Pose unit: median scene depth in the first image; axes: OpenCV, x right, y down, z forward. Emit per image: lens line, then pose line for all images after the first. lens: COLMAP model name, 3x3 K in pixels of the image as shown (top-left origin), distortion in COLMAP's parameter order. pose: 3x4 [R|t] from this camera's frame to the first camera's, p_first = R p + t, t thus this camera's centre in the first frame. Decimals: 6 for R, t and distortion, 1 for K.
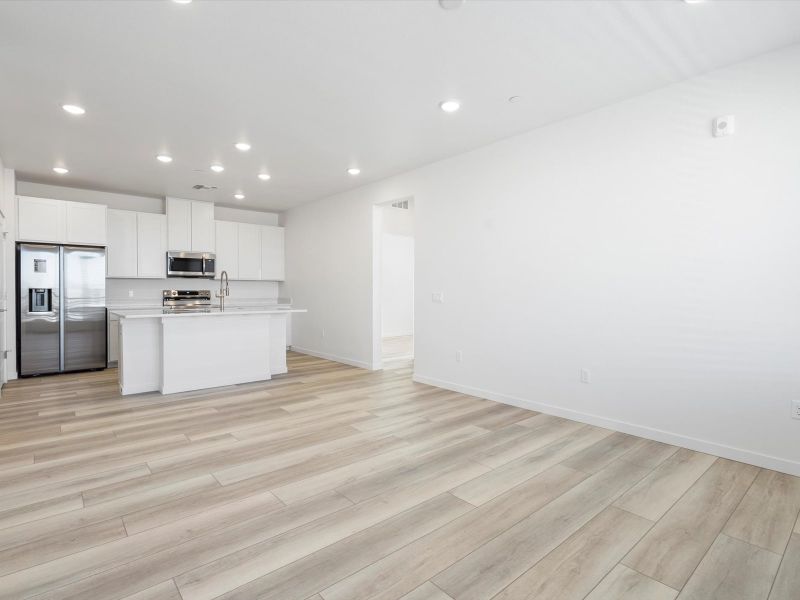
lens RADIAL K [[408.6, 0, 400.0], [0, 408.6, 300.0], [0, 0, 1]] dist [-0.000393, 0.000580]
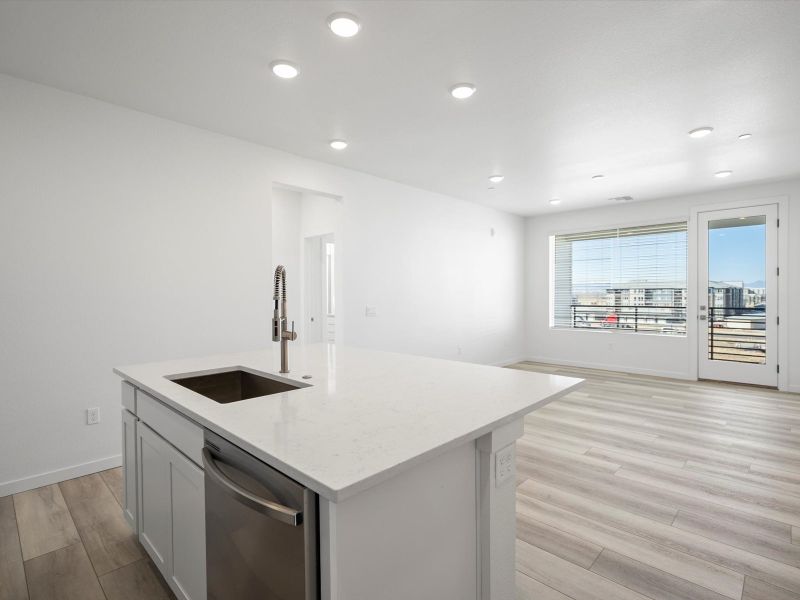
lens RADIAL K [[408.6, 0, 400.0], [0, 408.6, 300.0], [0, 0, 1]] dist [-0.000393, 0.000580]
pose [[-0.094157, -0.017310, 0.995407, -1.602734], [0.026912, 0.999439, 0.019926, -0.088534], [-0.995194, 0.028664, -0.093639, 1.811972]]
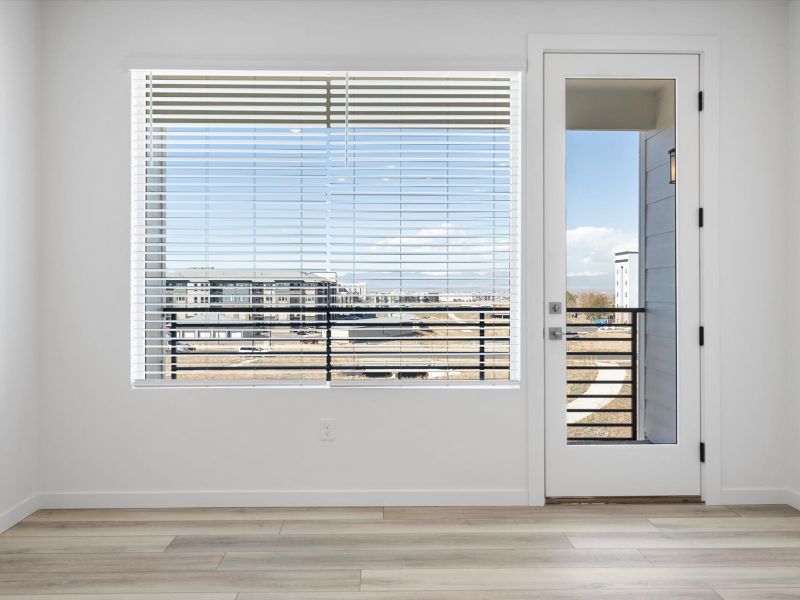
lens RADIAL K [[750.5, 0, 400.0], [0, 750.5, 300.0], [0, 0, 1]] dist [0.001576, 0.002360]
pose [[-0.772157, -0.013275, 0.635293, -0.359915], [0.011043, 0.999350, 0.034305, -0.033612], [-0.635336, 0.033504, -0.771509, 1.376472]]
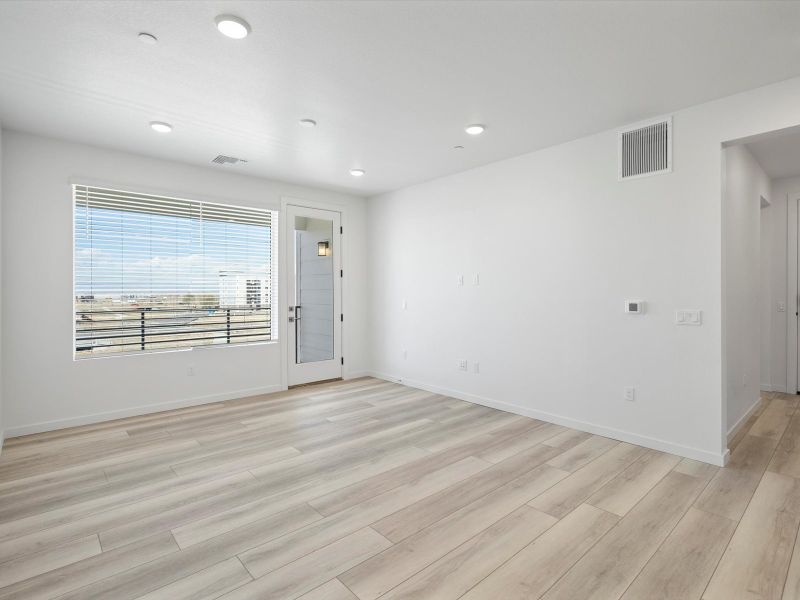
lens RADIAL K [[408.6, 0, 400.0], [0, 408.6, 300.0], [0, 0, 1]] dist [-0.000393, 0.000580]
pose [[-0.999898, -0.000879, -0.014245, -0.160469], [-0.001517, 0.998991, 0.044889, -0.093708], [0.014192, 0.044906, -0.998890, 2.003155]]
